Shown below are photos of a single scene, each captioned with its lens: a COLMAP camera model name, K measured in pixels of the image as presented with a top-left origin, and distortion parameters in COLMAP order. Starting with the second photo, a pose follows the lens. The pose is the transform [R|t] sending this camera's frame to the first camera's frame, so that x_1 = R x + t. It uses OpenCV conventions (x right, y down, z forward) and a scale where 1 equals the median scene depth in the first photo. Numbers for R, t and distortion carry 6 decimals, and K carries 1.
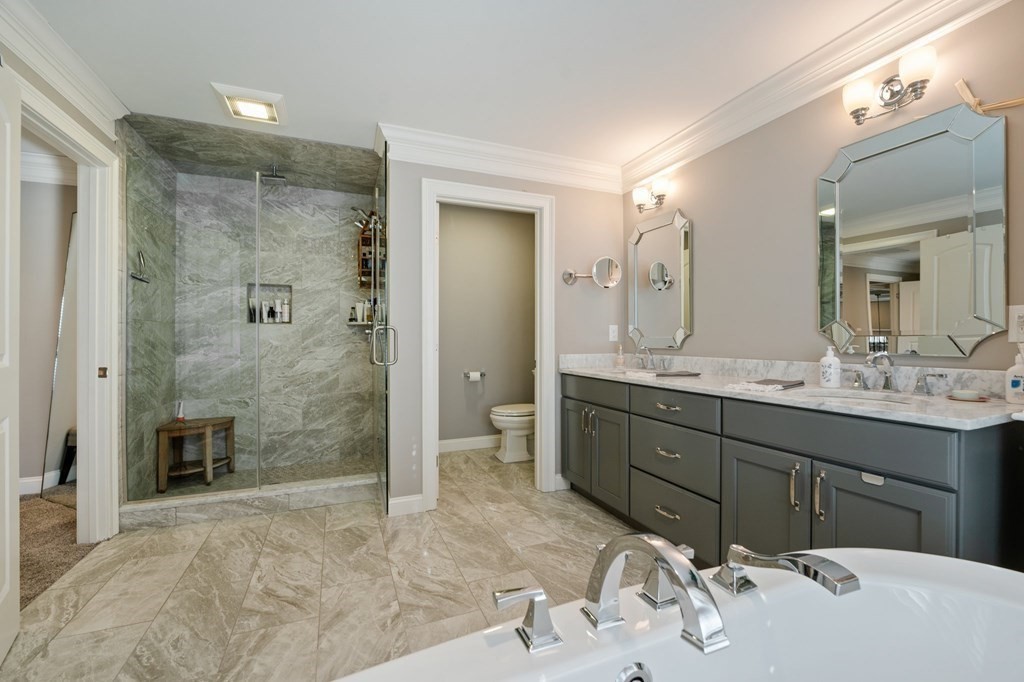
lens RADIAL K [[427.6, 0, 518.5], [0, 427.6, 339.2], [0, 0, 1]] dist [-0.021459, 0.000574]
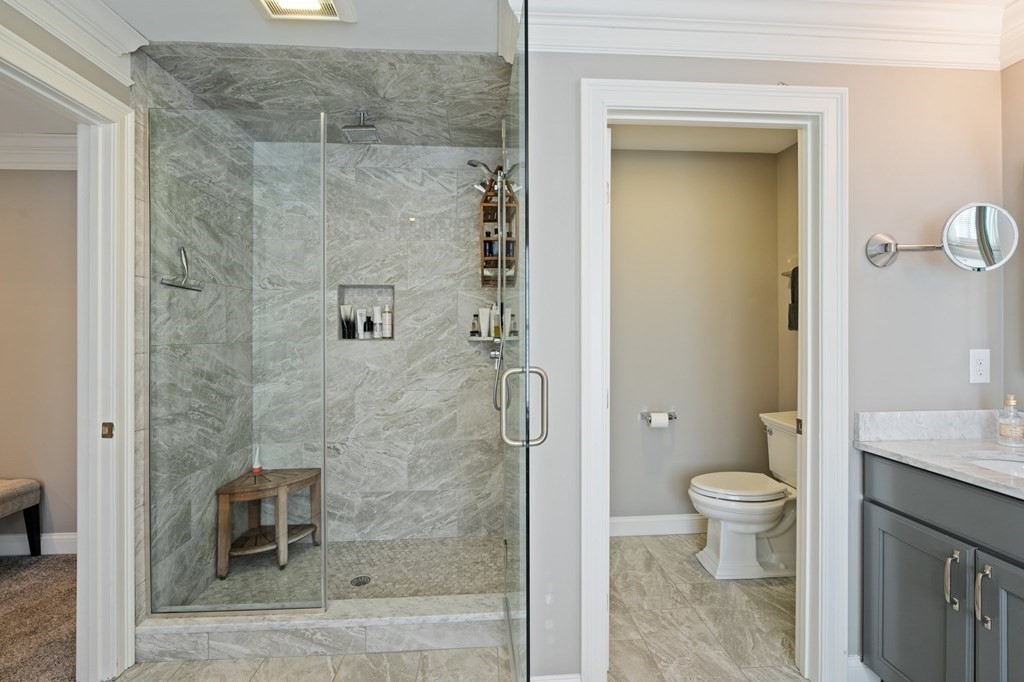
lens RADIAL K [[479.0, 0, 503.5], [0, 479.0, 325.6], [0, 0, 1]] dist [-0.011410, 0.001852]
pose [[0.935307, -0.002979, -0.353824, -0.093047], [-0.002005, 0.999904, -0.013718, -0.055907], [0.353831, 0.013540, 0.935211, 0.362967]]
